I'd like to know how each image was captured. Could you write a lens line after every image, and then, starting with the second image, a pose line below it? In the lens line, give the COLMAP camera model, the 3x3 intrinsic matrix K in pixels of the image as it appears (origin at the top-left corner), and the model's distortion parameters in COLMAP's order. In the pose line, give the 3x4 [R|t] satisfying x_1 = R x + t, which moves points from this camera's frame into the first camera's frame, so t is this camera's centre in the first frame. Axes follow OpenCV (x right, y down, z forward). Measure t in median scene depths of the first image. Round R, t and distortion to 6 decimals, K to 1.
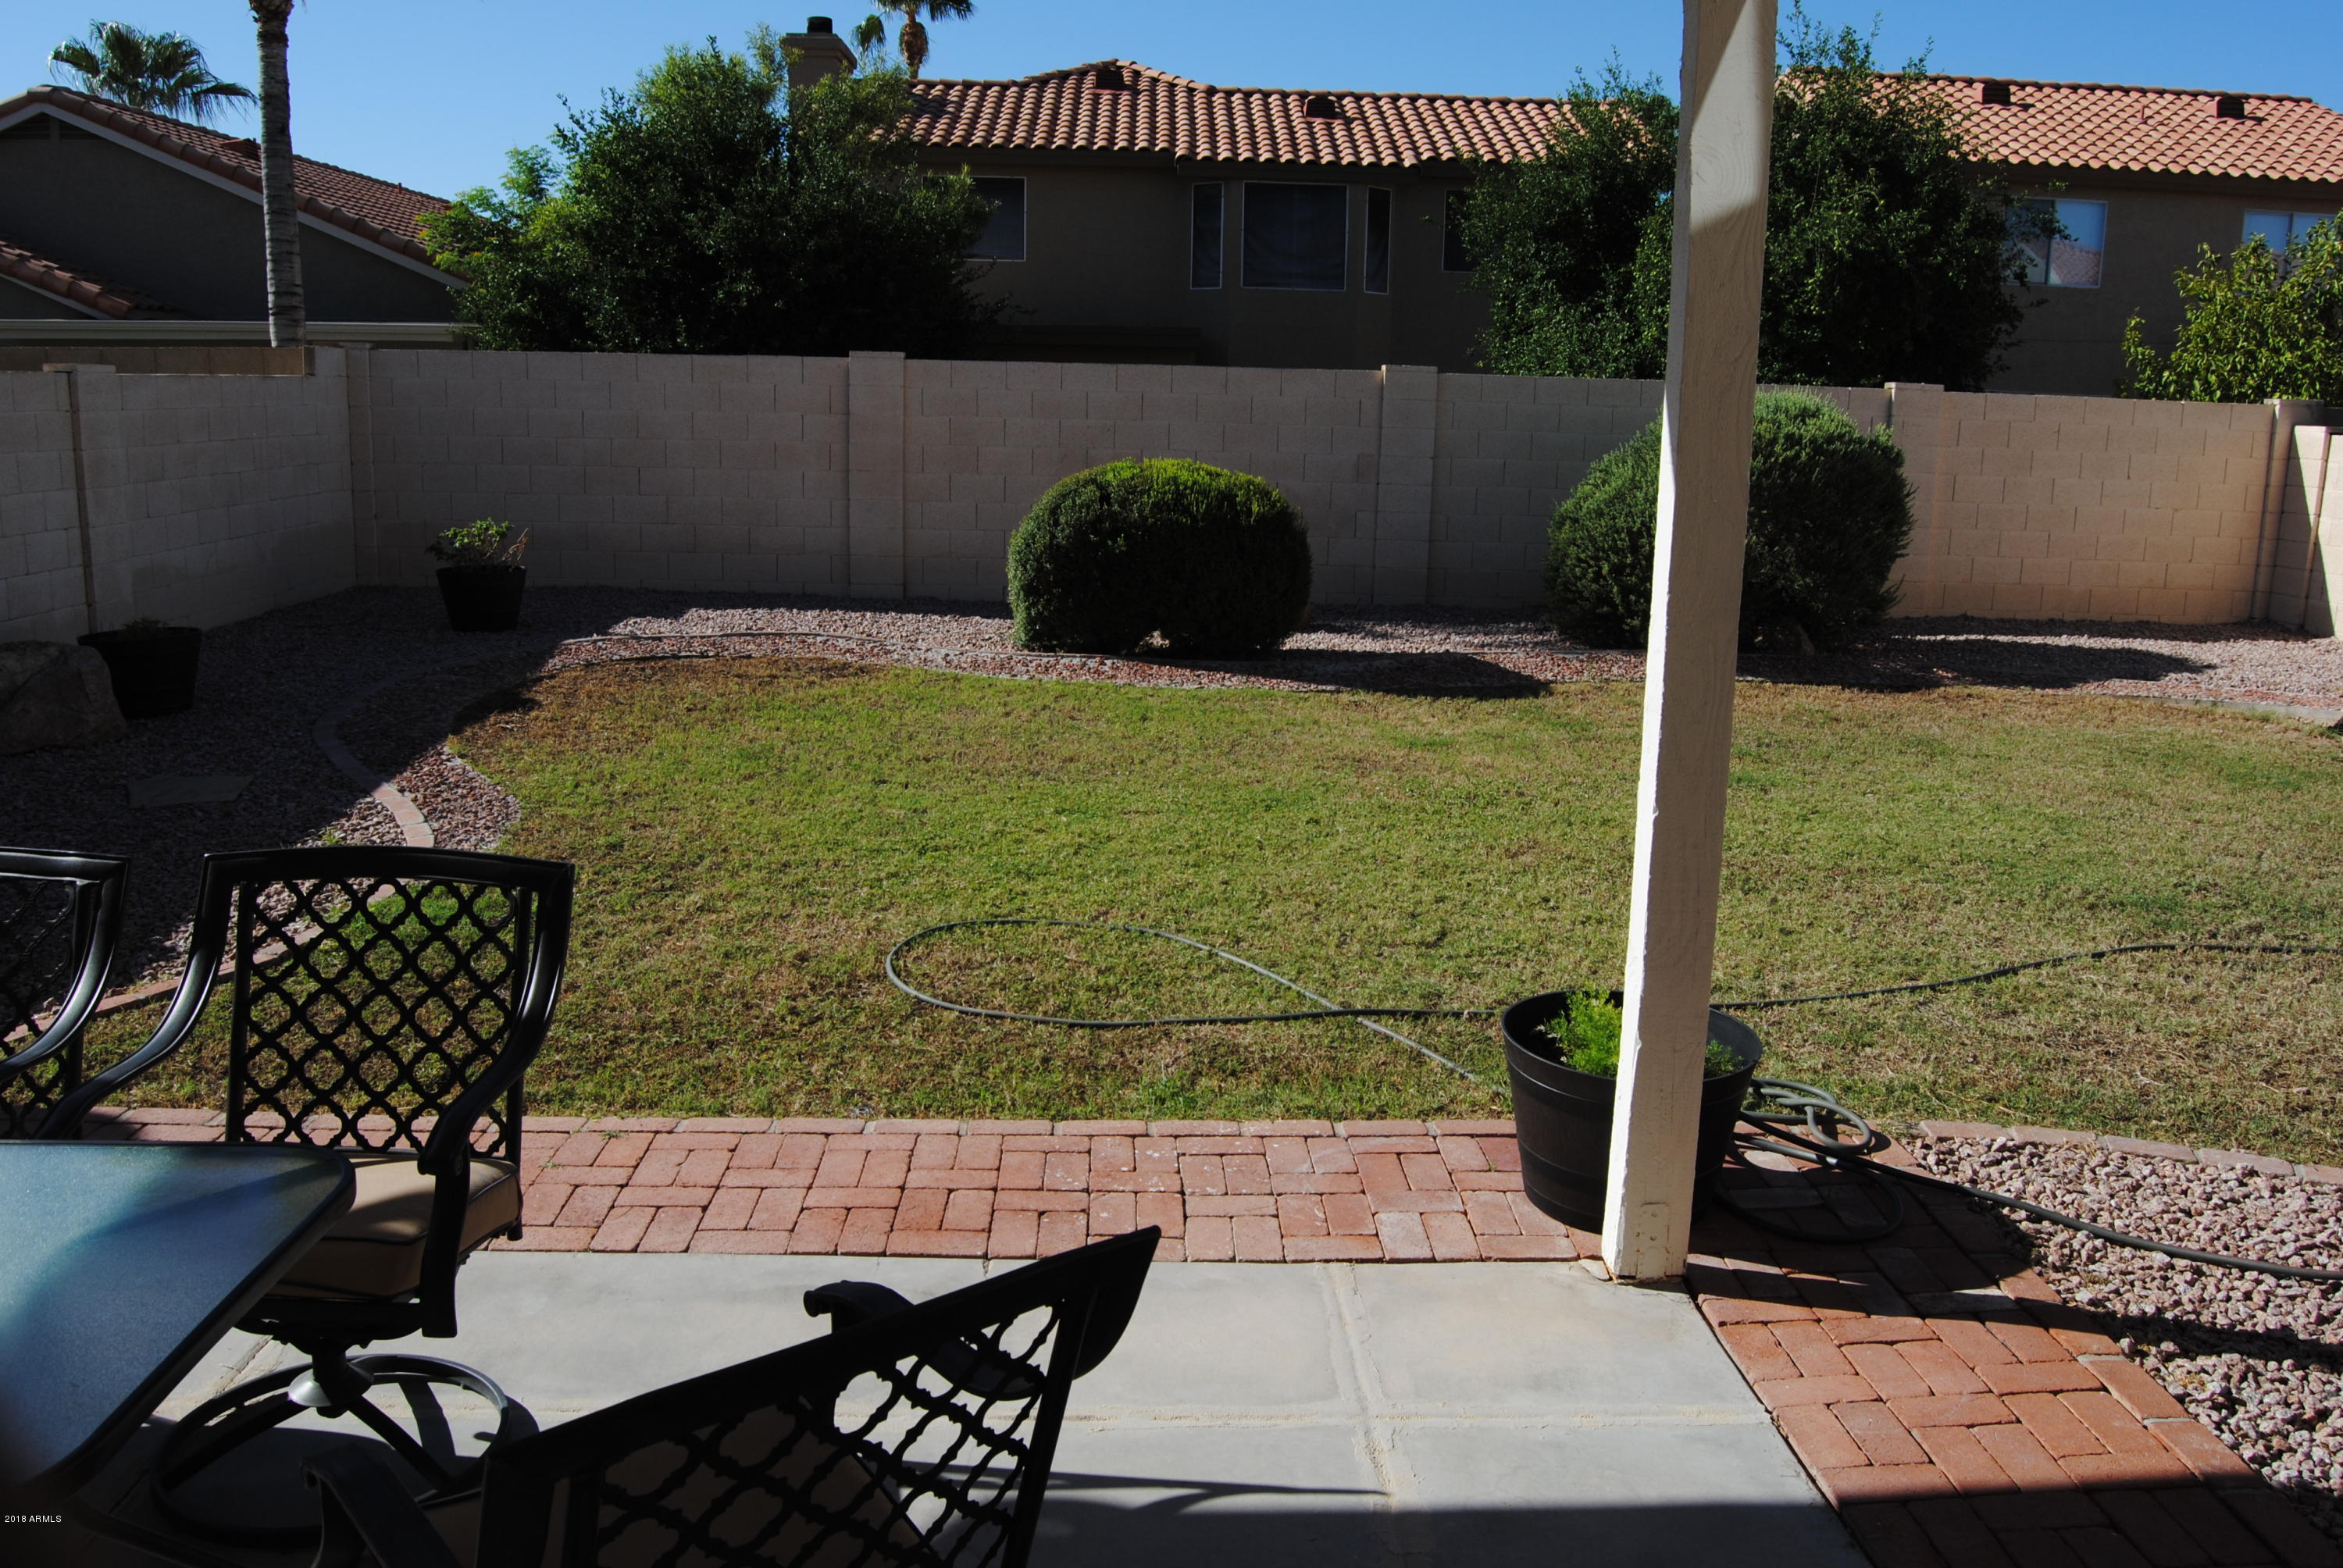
lens RADIAL K [[1847.0, 0, 1183.3], [0, 1847.0, 772.9], [0, 0, 1]] dist [-0.099054, 0.041057]
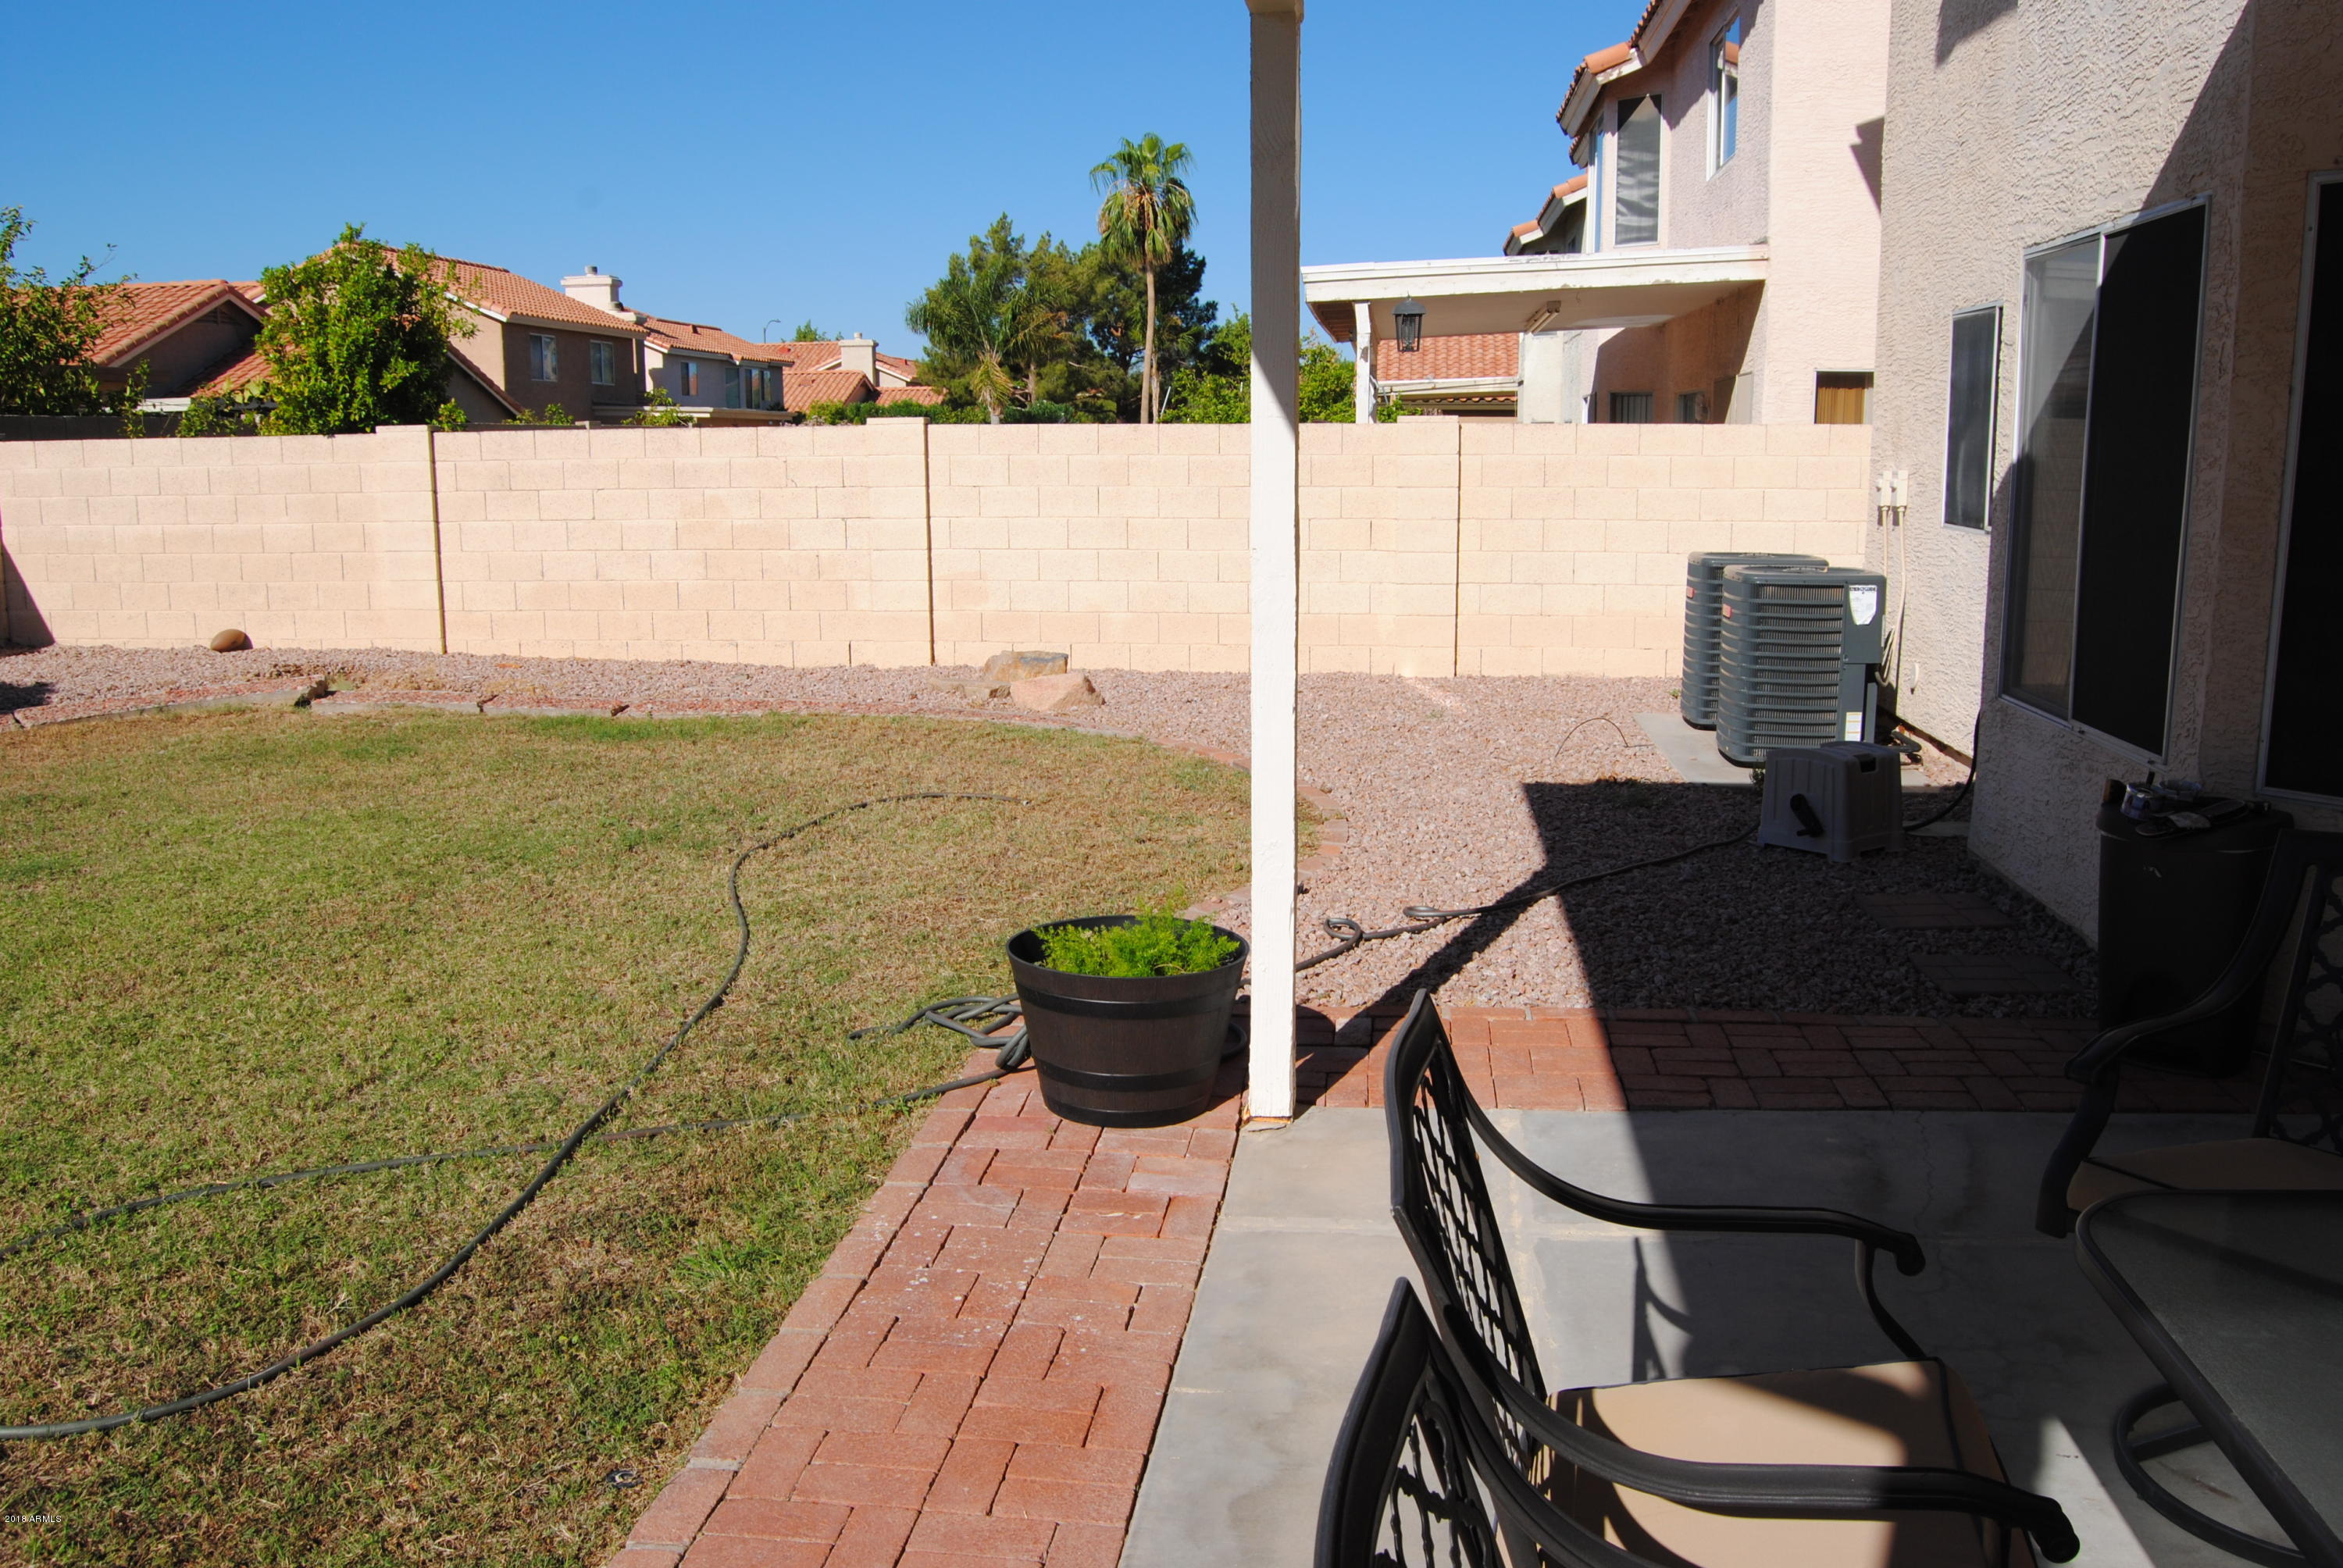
lens RADIAL K [[1860.8, 0, 1171.5], [0, 1860.8, 784.0], [0, 0, 1]] dist [-0.087896, 0.015642]
pose [[0.156313, -0.199442, 0.967362, -0.299999], [0.206369, 0.964379, 0.165481, -0.048081], [-0.965908, 0.173767, 0.191904, 0.276688]]
